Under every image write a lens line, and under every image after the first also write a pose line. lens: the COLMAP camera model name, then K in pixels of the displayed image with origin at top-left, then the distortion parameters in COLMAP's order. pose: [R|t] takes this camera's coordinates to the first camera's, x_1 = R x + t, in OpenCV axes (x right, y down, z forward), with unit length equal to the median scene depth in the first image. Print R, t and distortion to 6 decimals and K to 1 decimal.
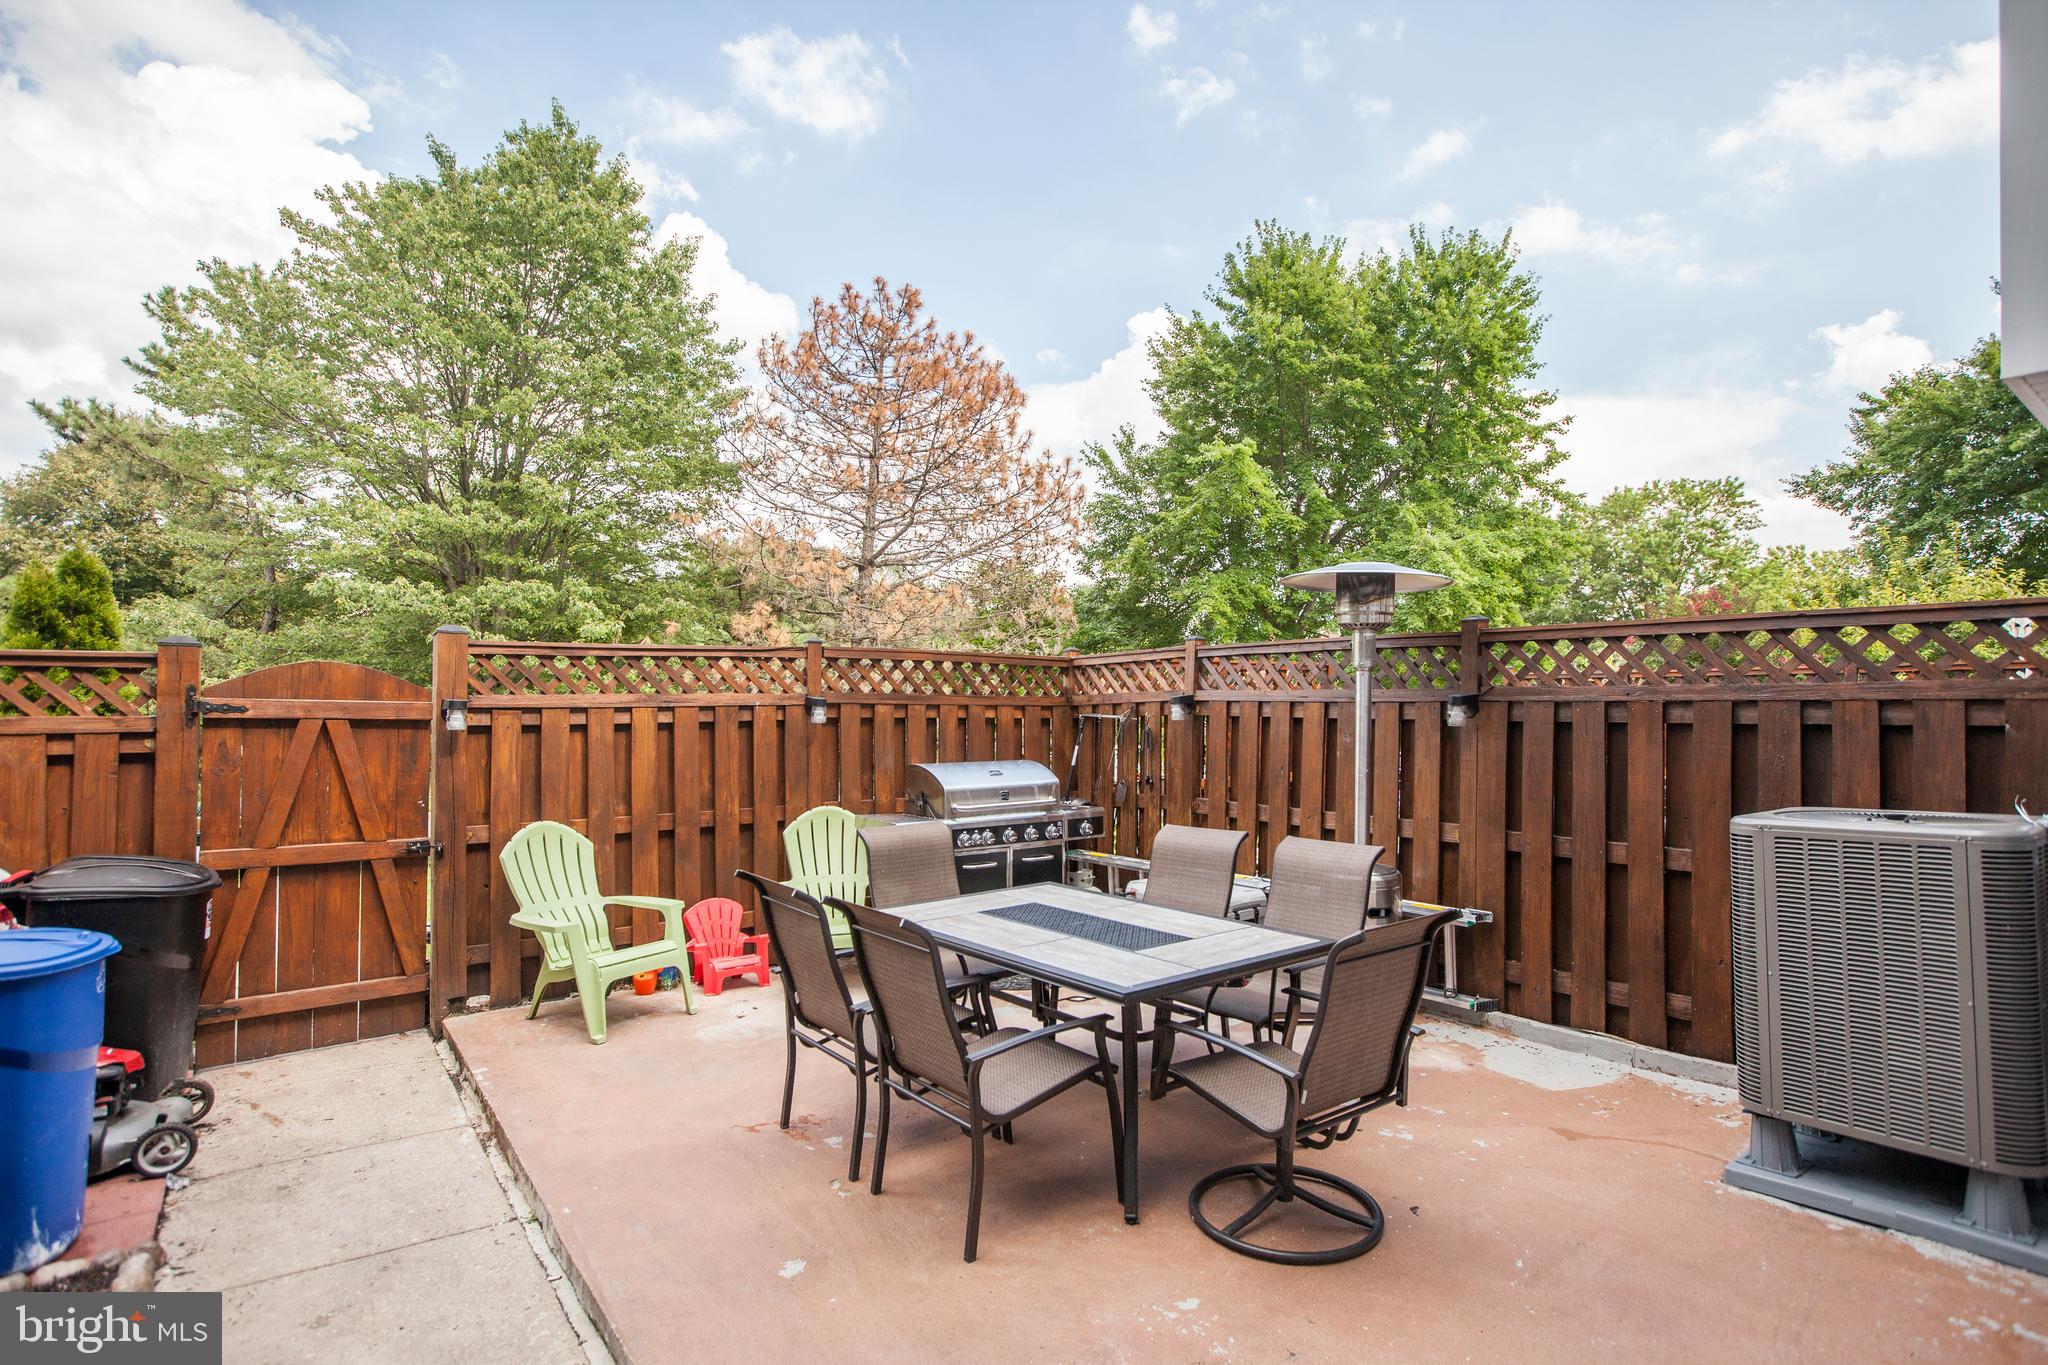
lens RADIAL K [[1038.8, 0, 1021.9], [0, 1038.8, 690.8], [0, 0, 1]] dist [0.000921, 0.000101]
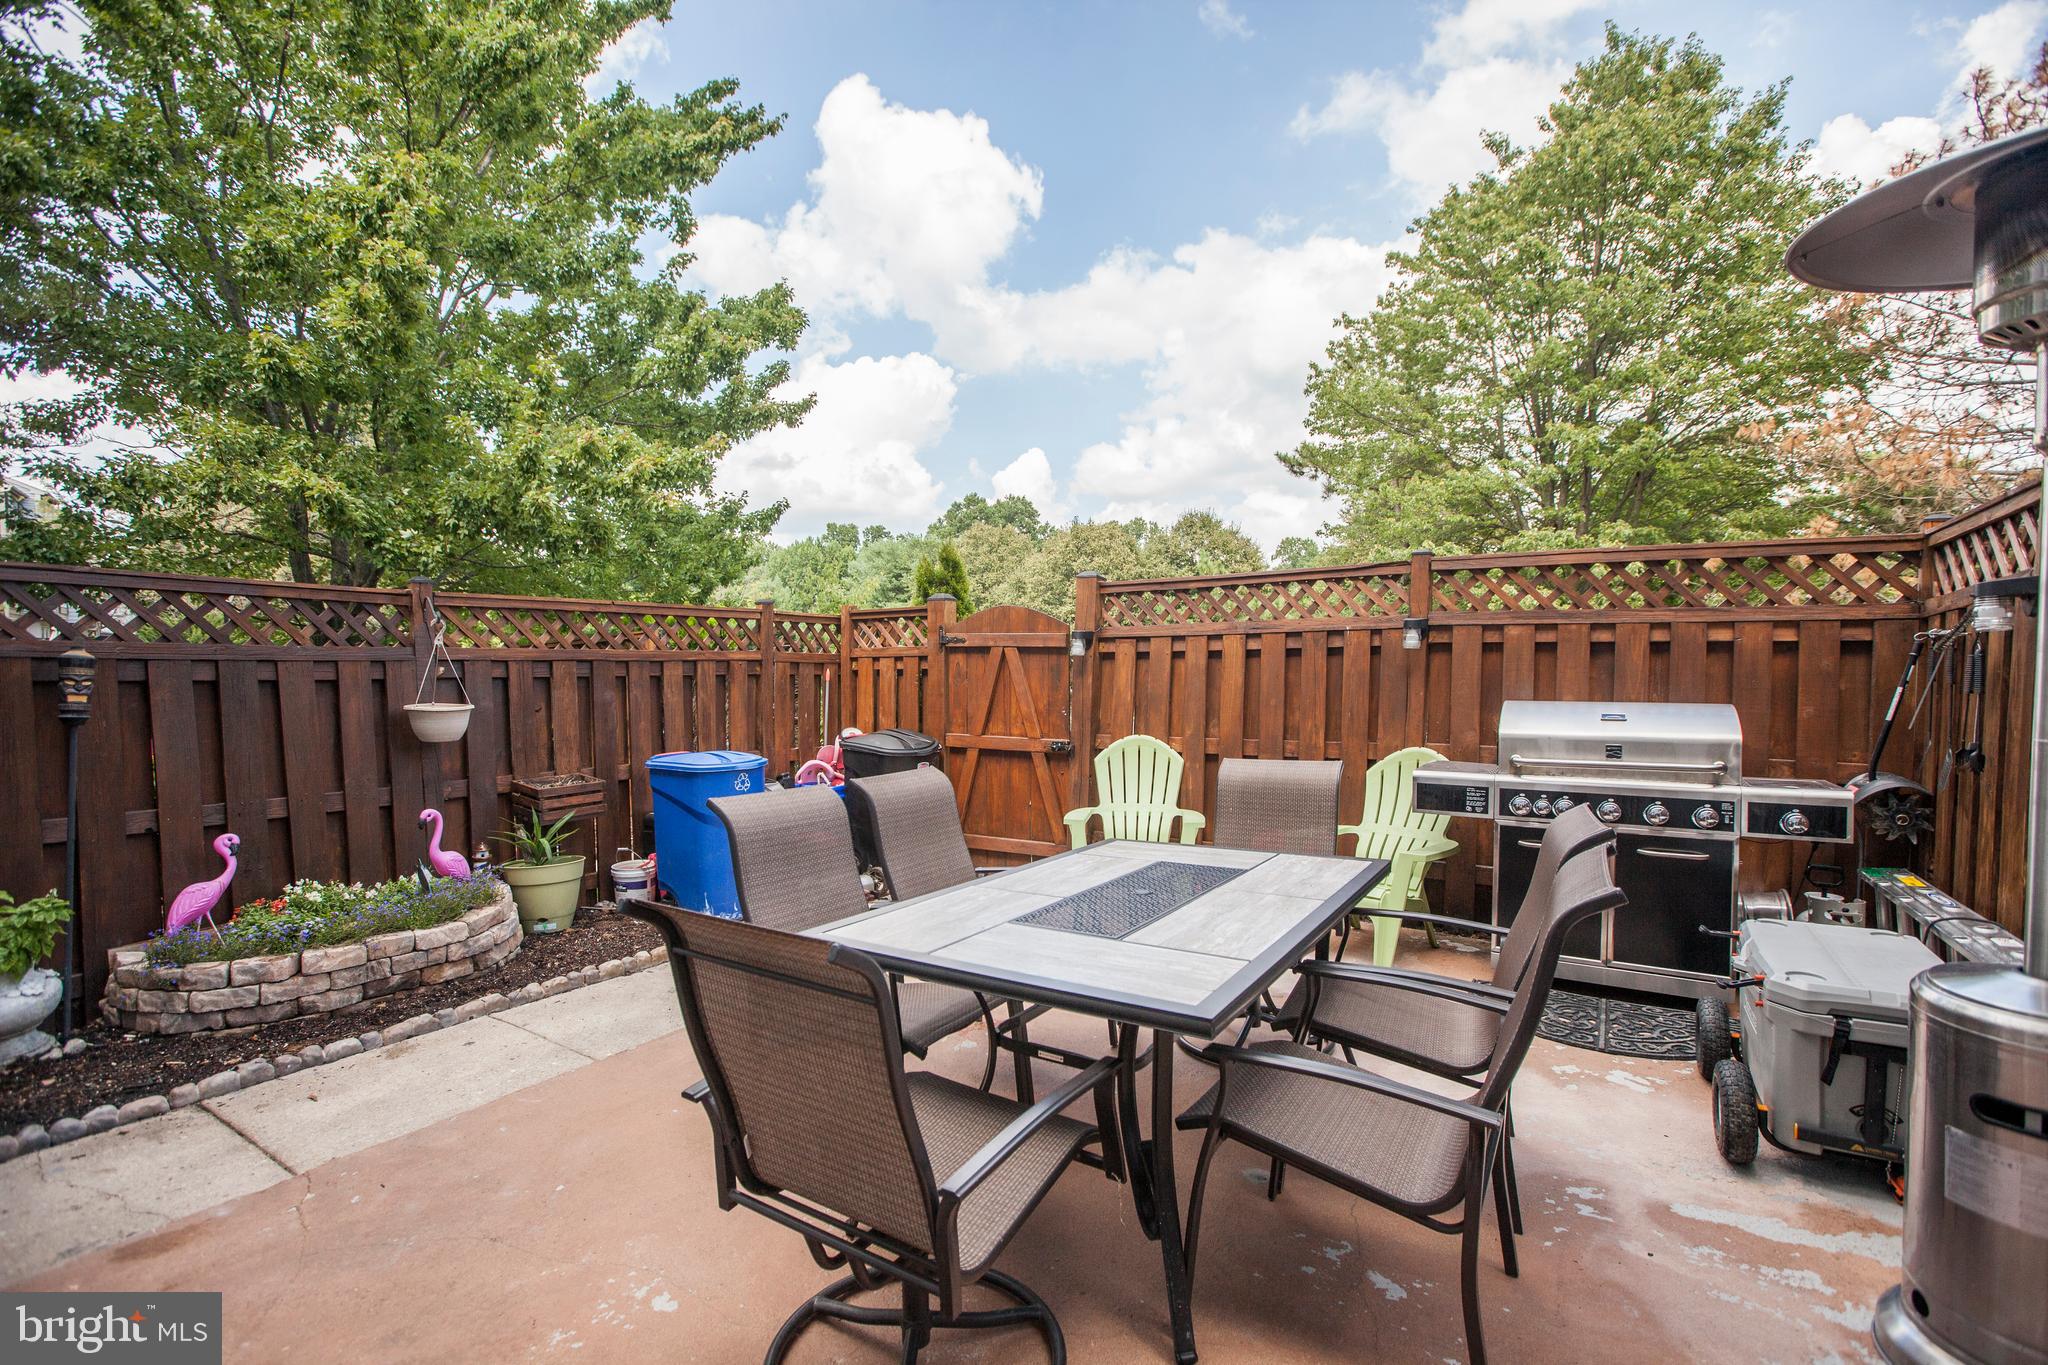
lens RADIAL K [[938.2, 0, 1008.4], [0, 938.2, 696.3], [0, 0, 1]] dist [-0.032266, 0.014680]
pose [[0.380198, 0.026672, -0.924520, 0.399200], [0.014142, 0.999300, 0.034645, 0.040490], [0.924797, -0.026246, 0.379555, 0.427352]]
